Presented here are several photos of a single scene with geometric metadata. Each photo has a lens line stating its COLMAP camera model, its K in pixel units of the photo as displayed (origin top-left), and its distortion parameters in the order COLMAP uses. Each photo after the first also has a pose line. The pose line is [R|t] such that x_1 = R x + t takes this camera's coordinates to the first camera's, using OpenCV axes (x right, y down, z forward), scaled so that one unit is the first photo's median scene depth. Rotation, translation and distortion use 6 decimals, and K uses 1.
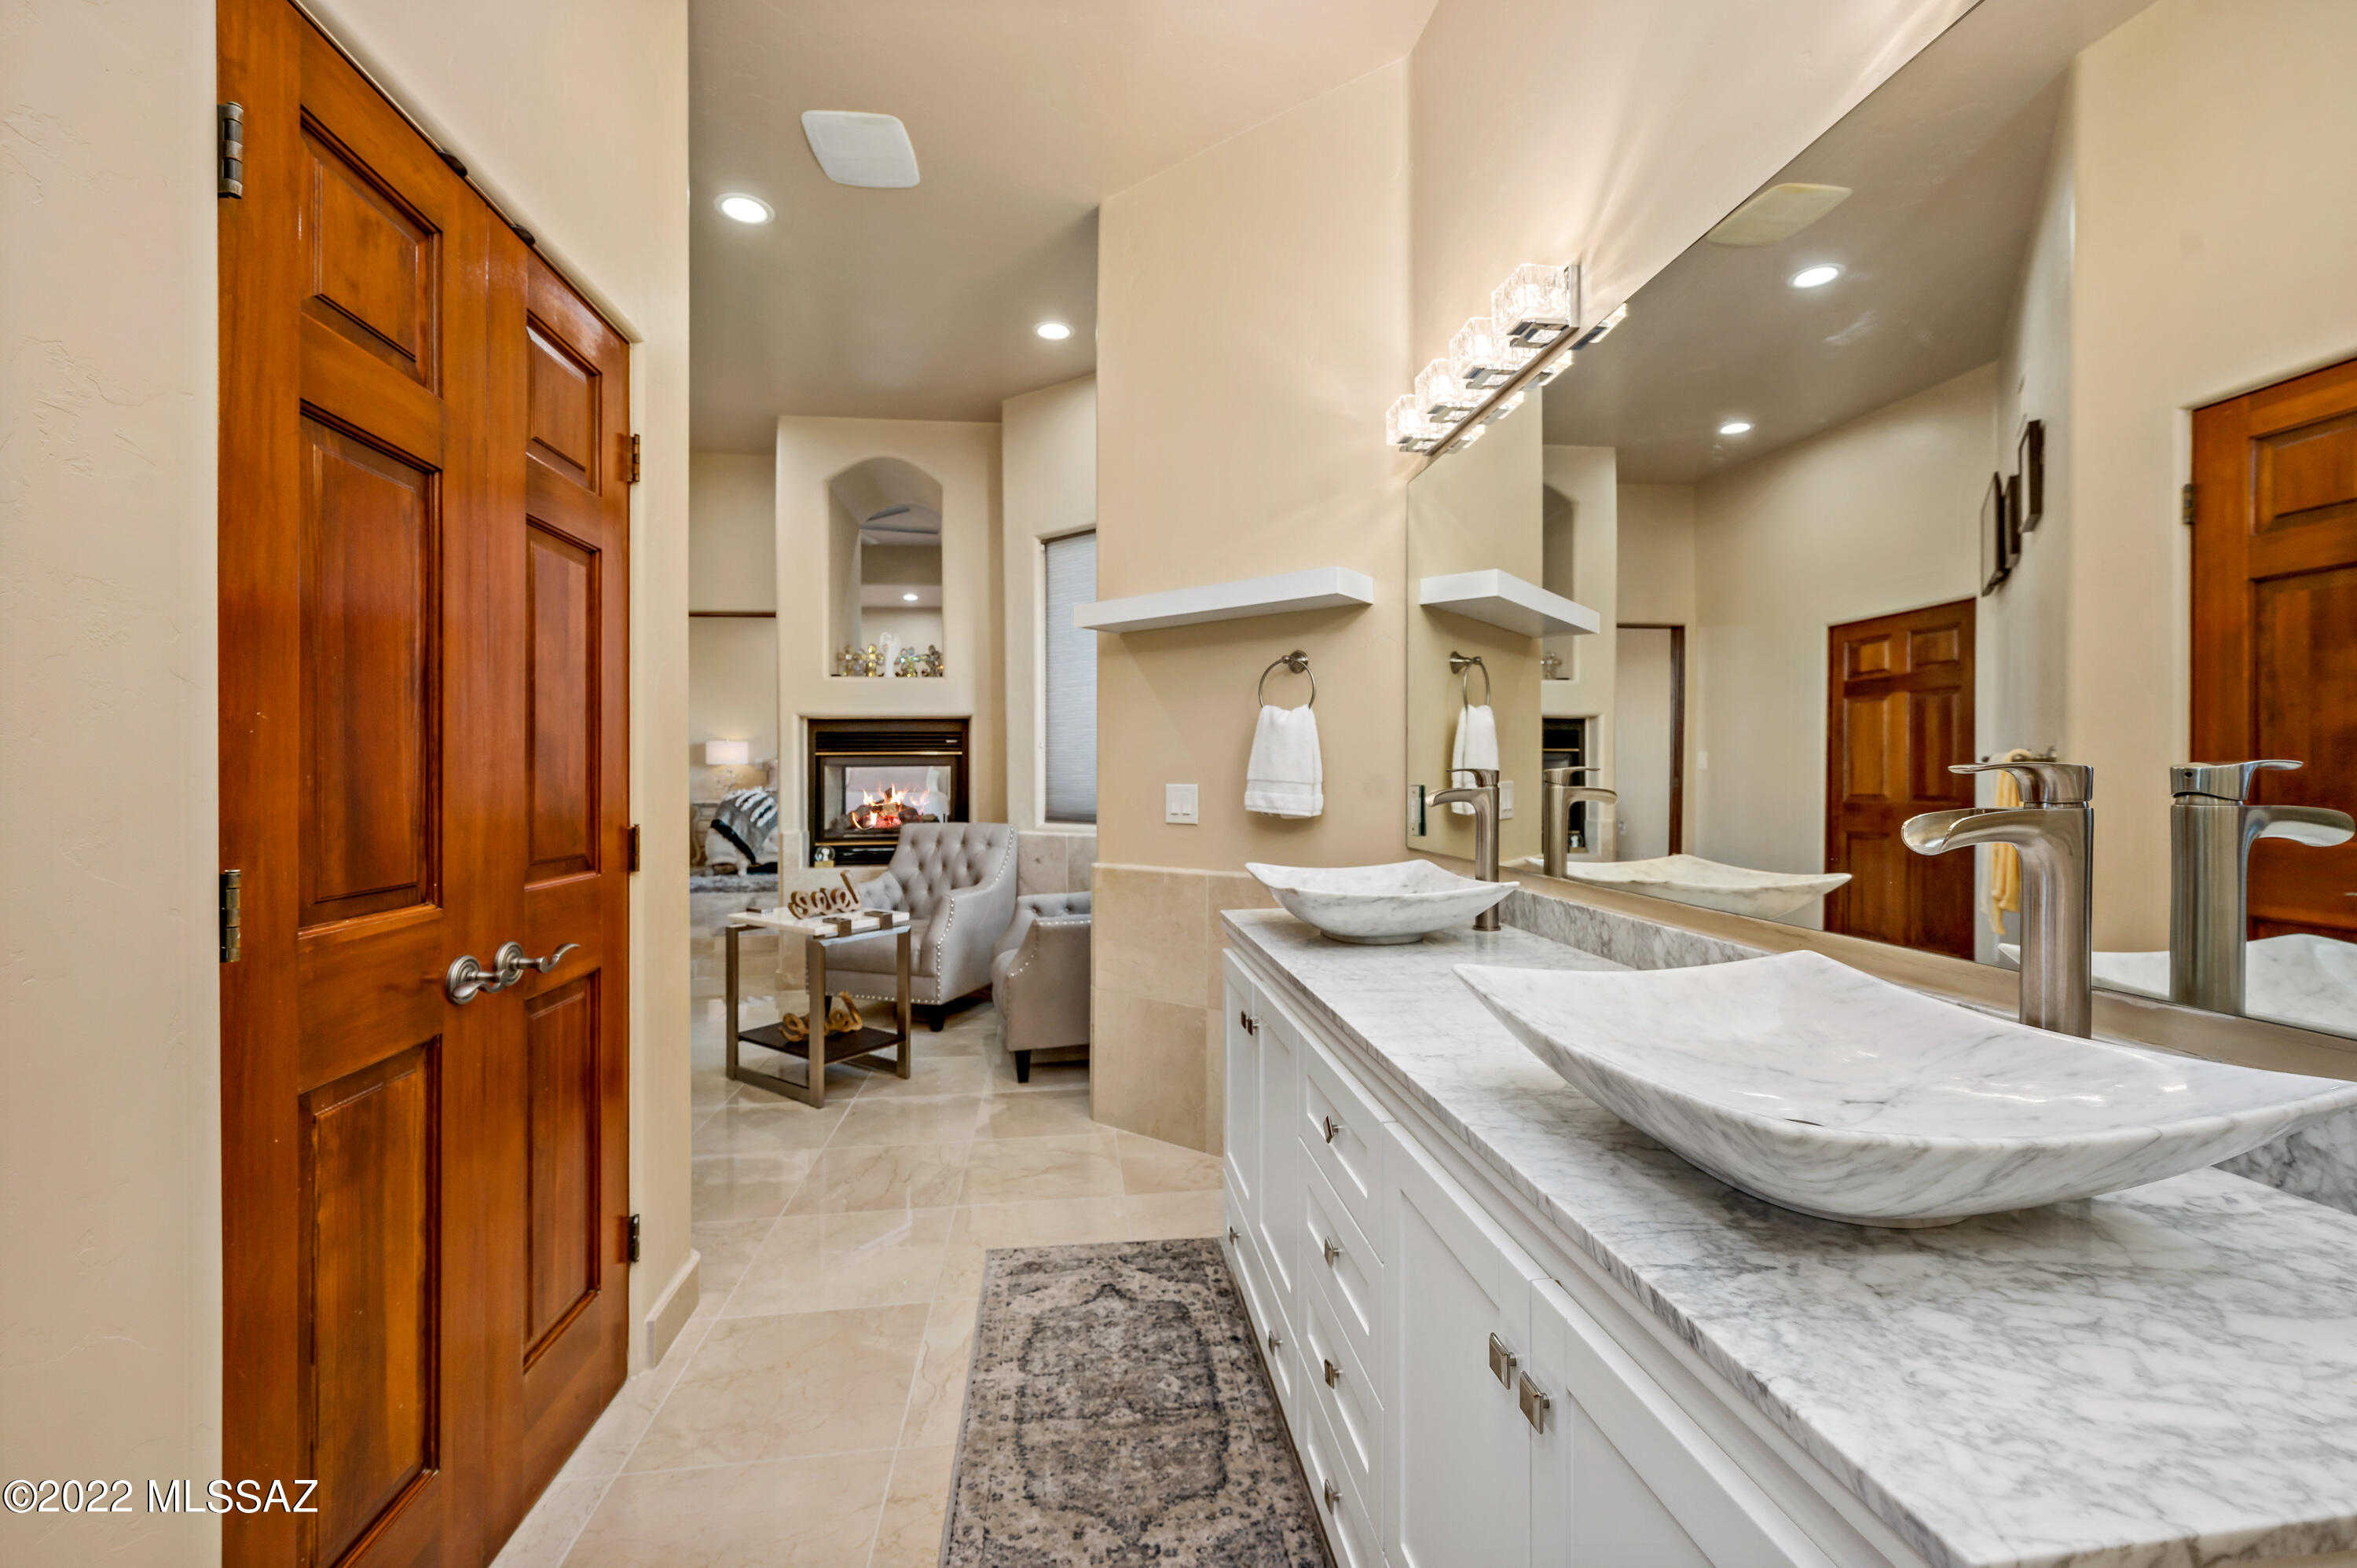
lens RADIAL K [[958.8, 0, 1177.3], [0, 958.8, 761.0], [0, 0, 1]] dist [0.017708, 0.000071]
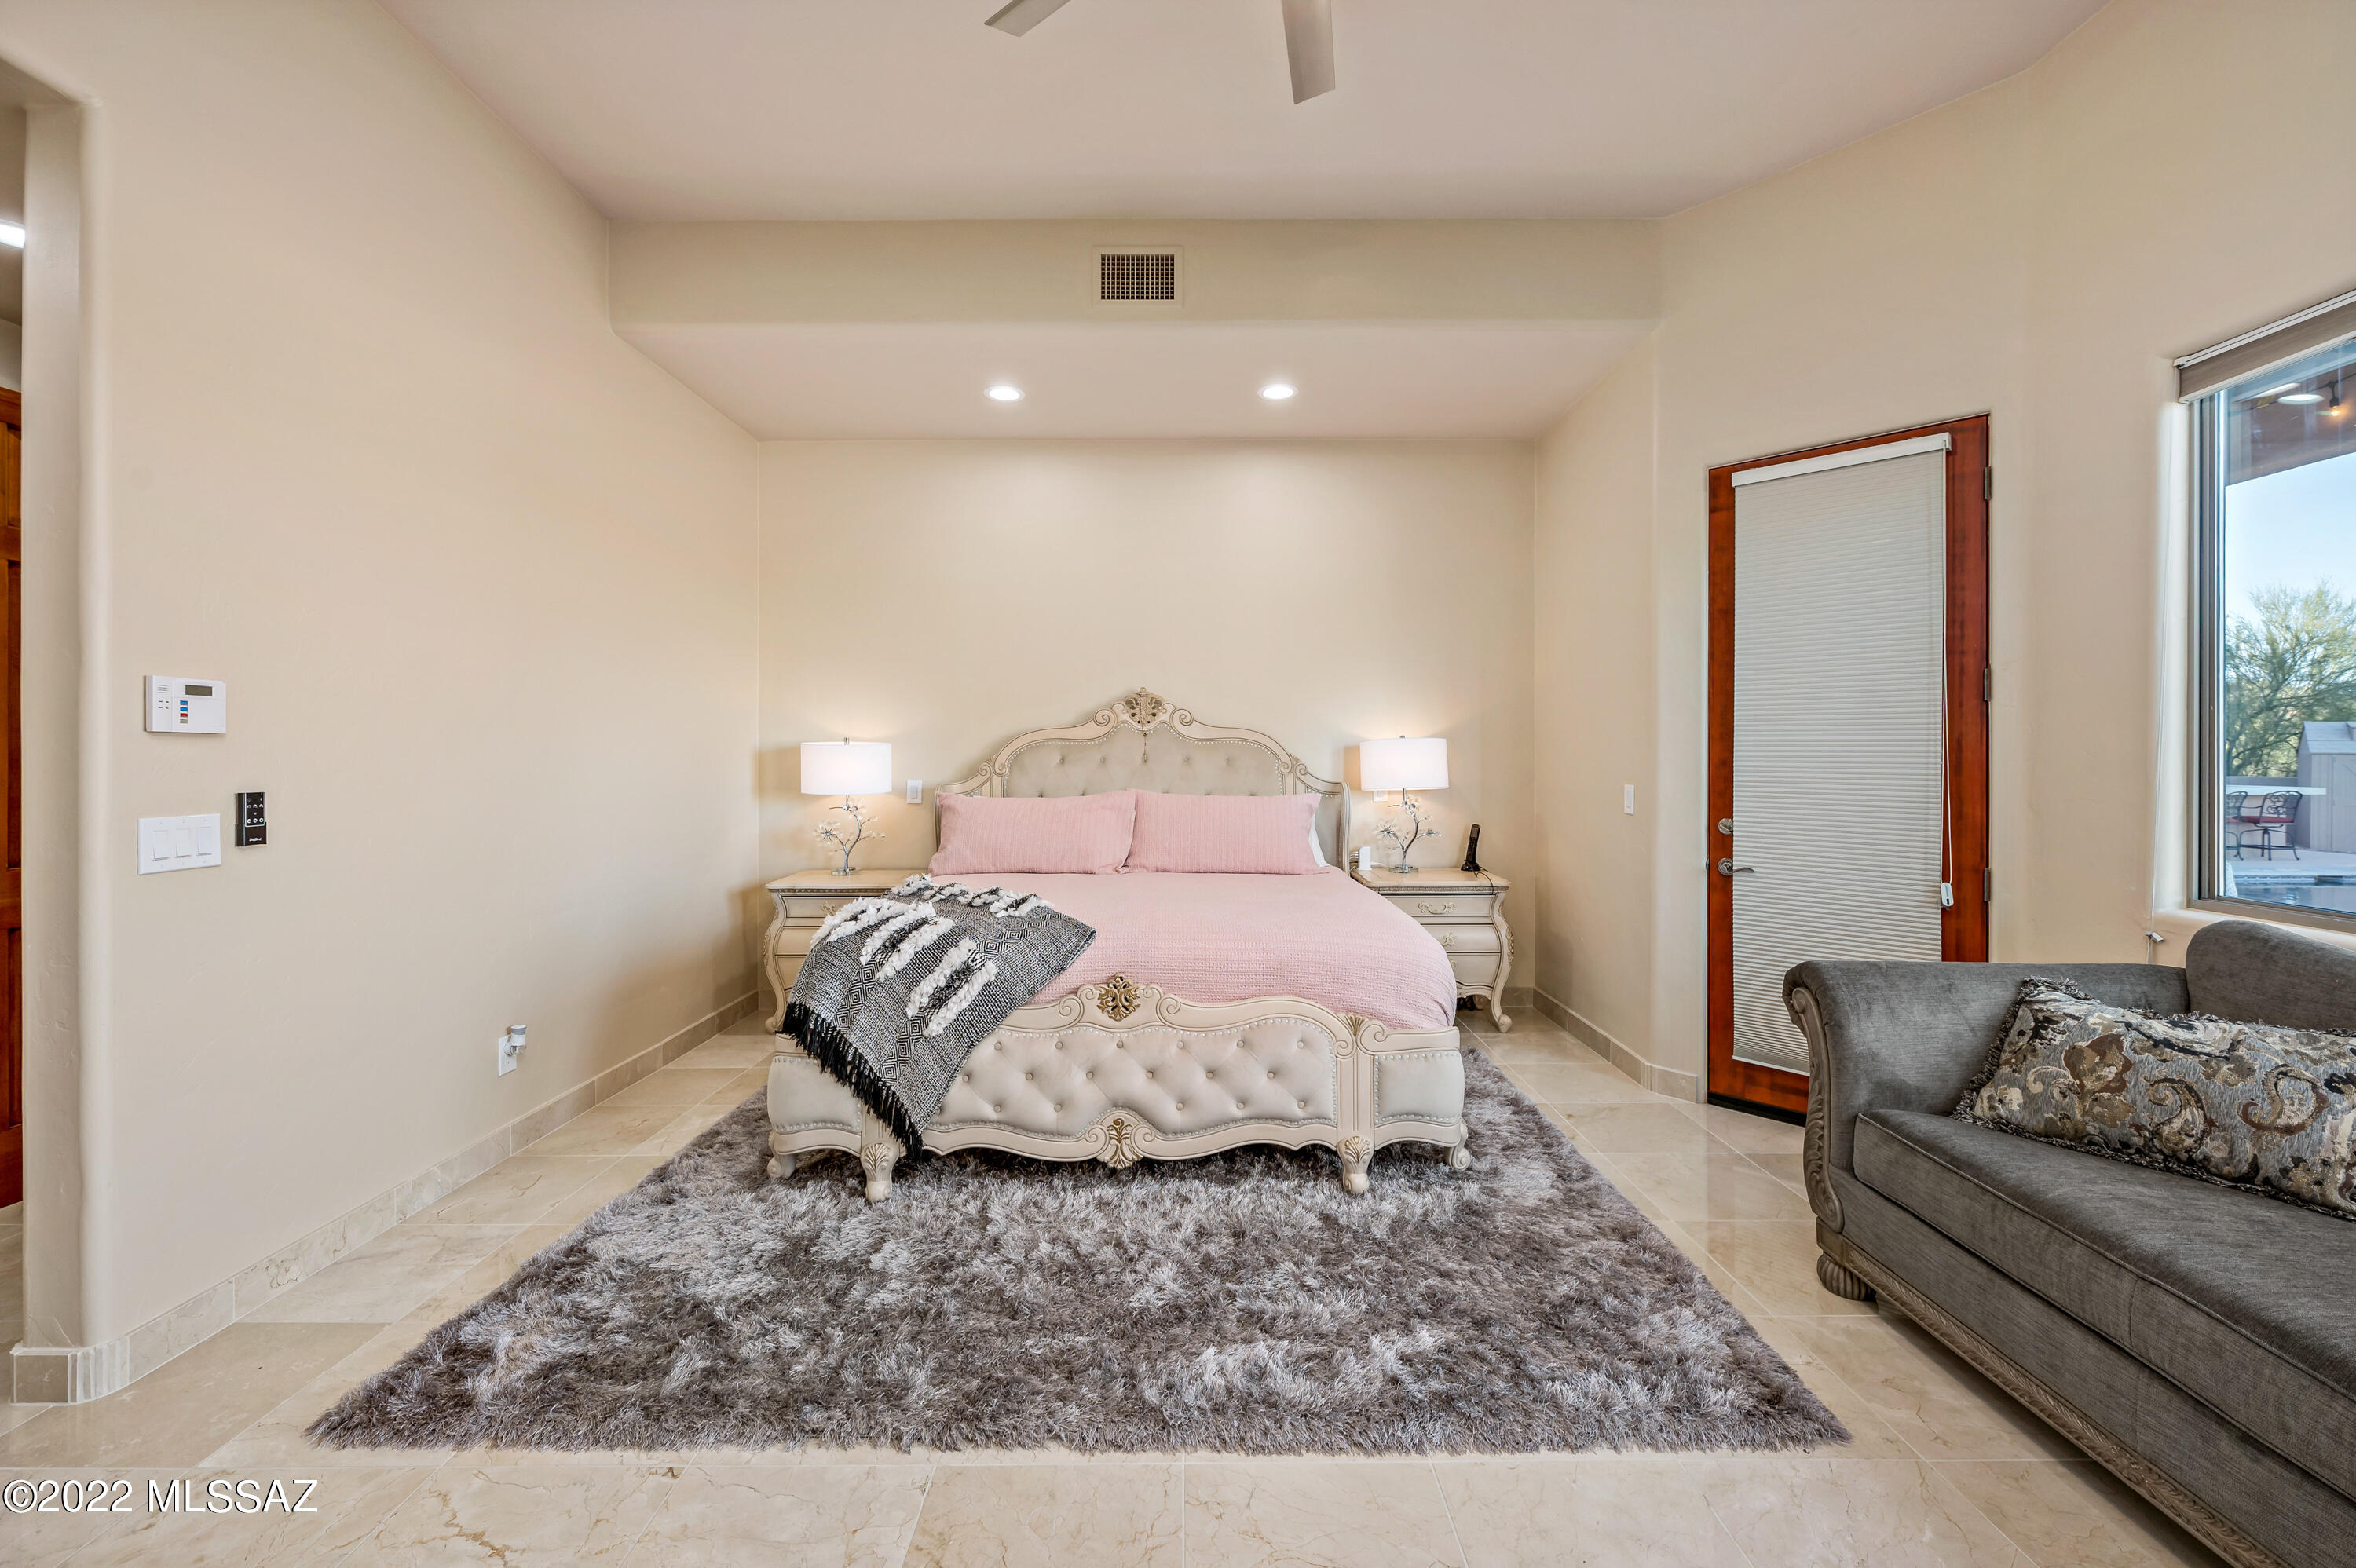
lens RADIAL K [[958.3, 0, 1176.8], [0, 958.3, 761.0], [0, 0, 1]] dist [0.017708, 0.000071]
pose [[0.992651, 0.009194, -0.120664, -0.322180], [-0.005983, 0.999619, 0.026945, -0.026513], [0.120866, -0.026026, 0.992328, 0.710338]]
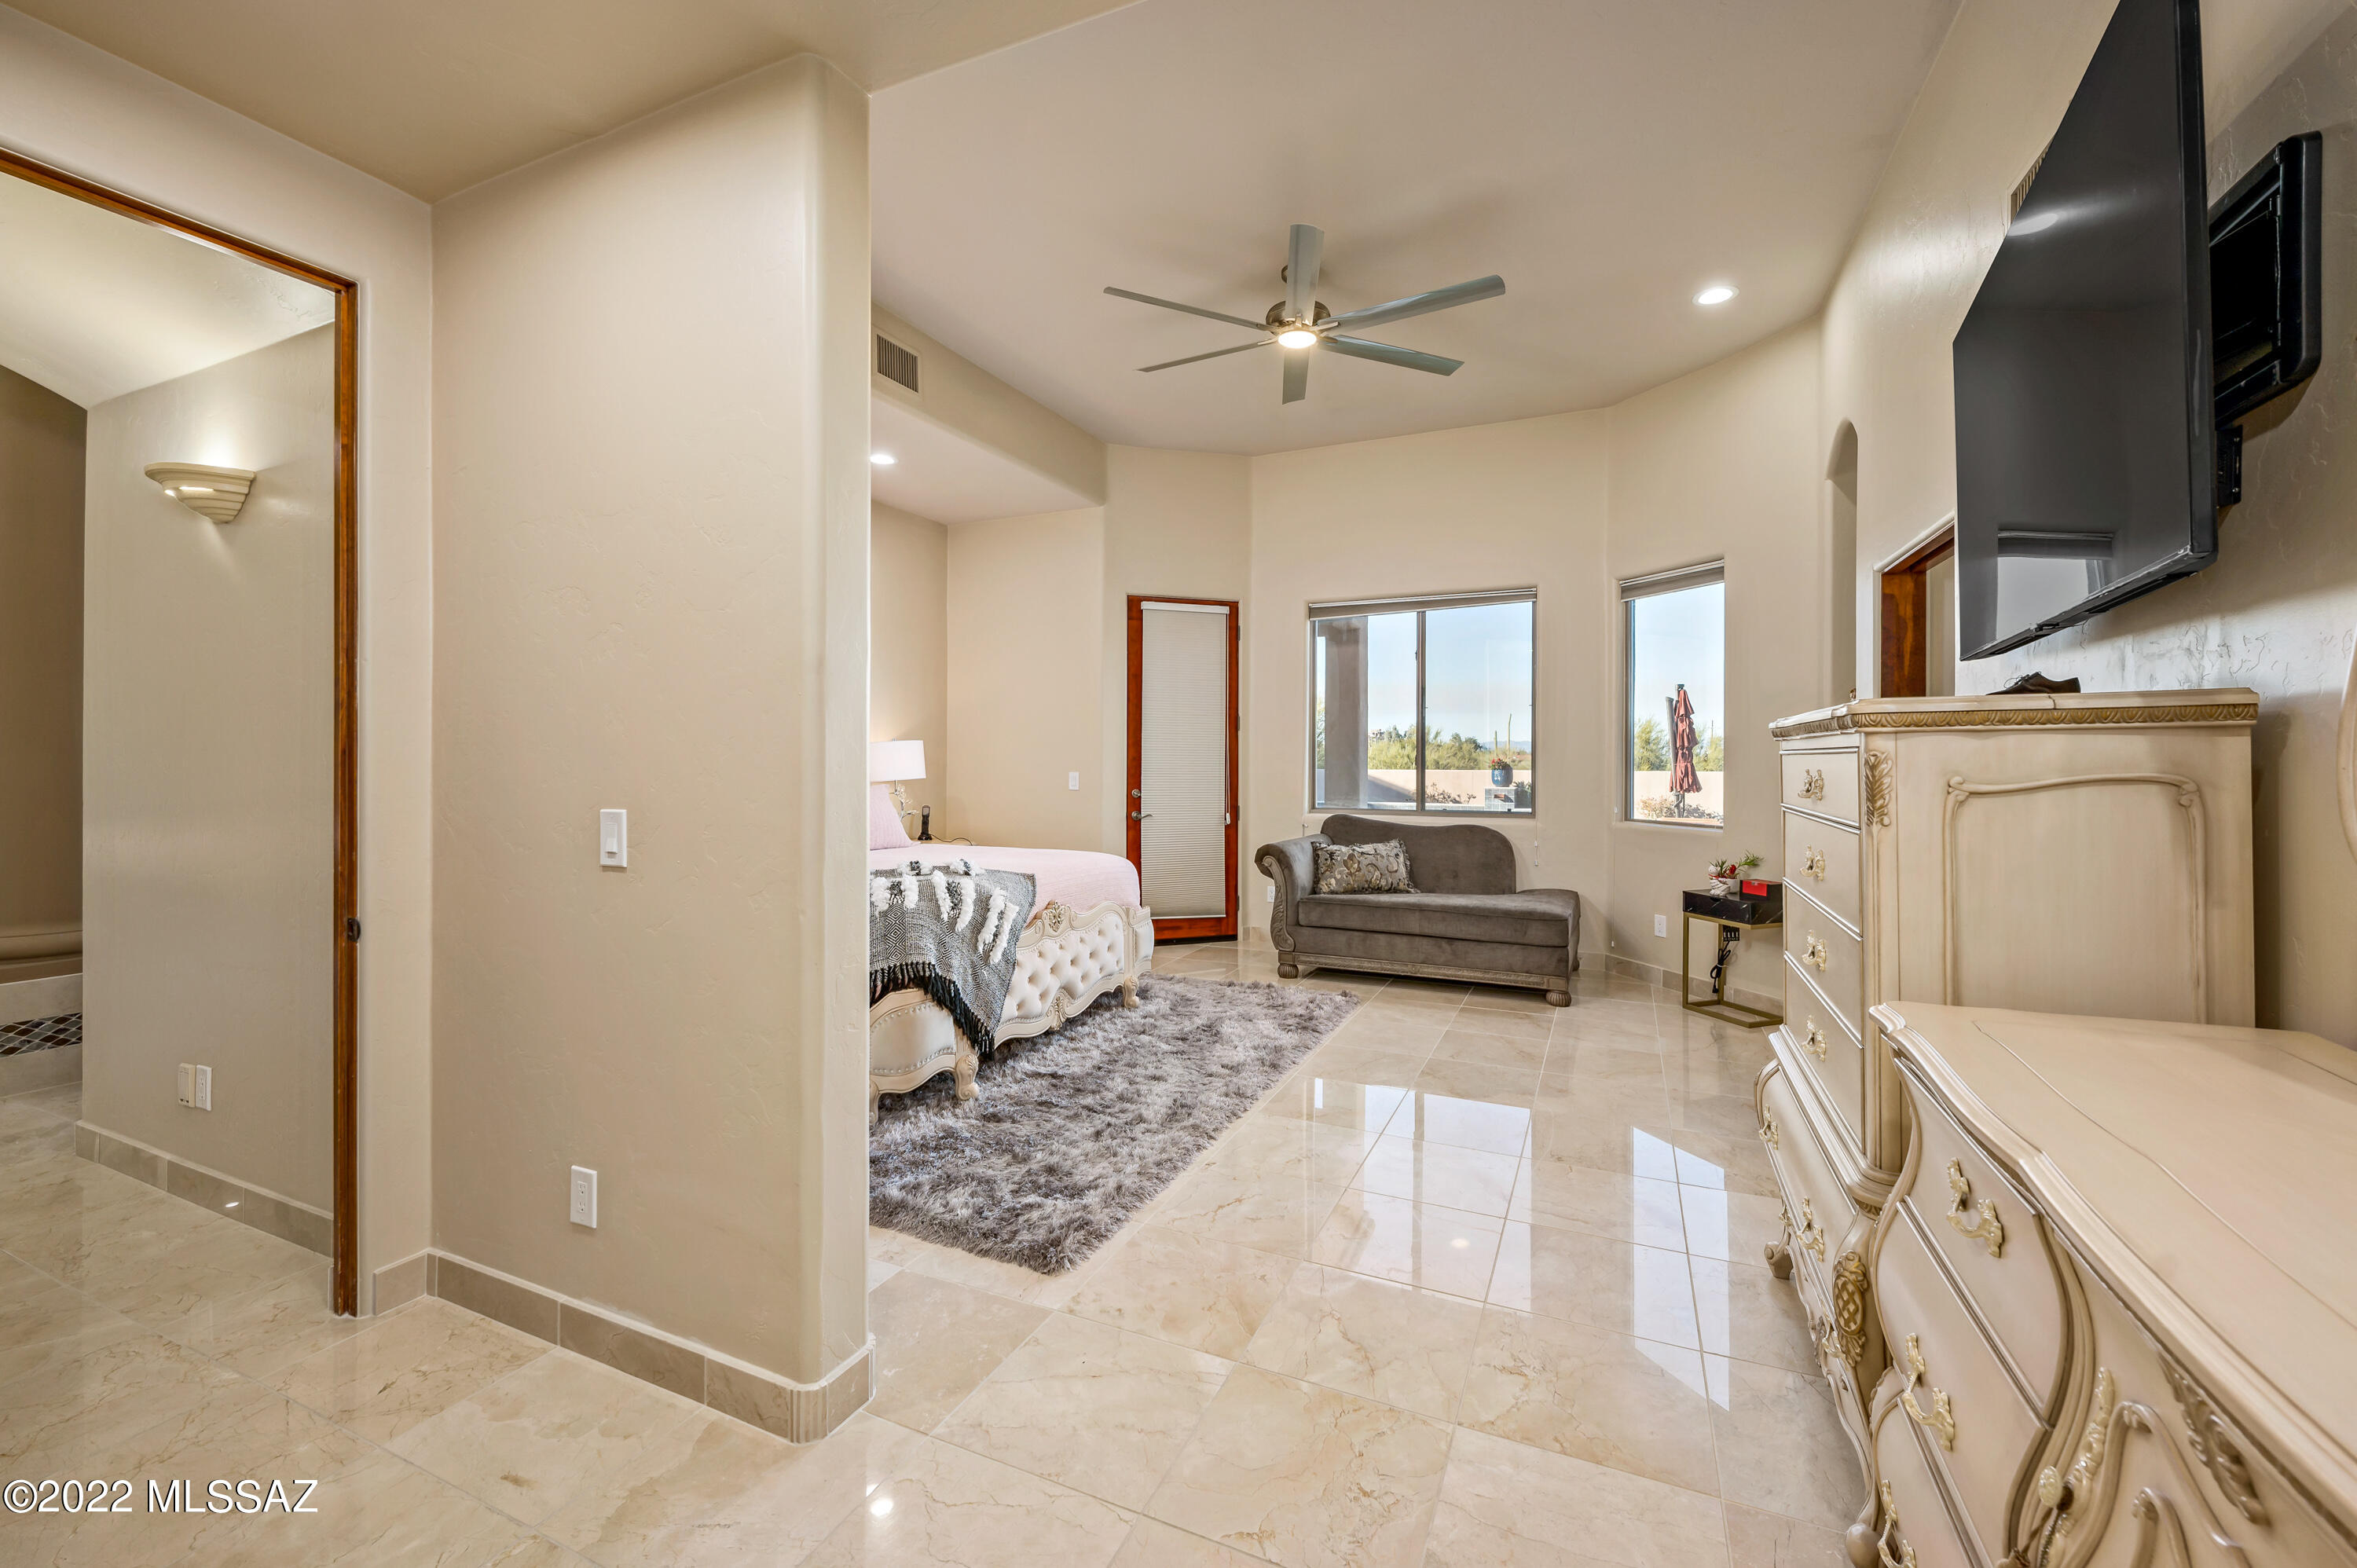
lens RADIAL K [[958.8, 0, 1177.3], [0, 958.8, 761.0], [0, 0, 1]] dist [0.017708, 0.000071]
pose [[0.530373, 0.006358, 0.847741, -0.732897], [-0.024311, 0.999675, 0.007712, -0.020810], [-0.847416, -0.024700, 0.530355, 0.723961]]
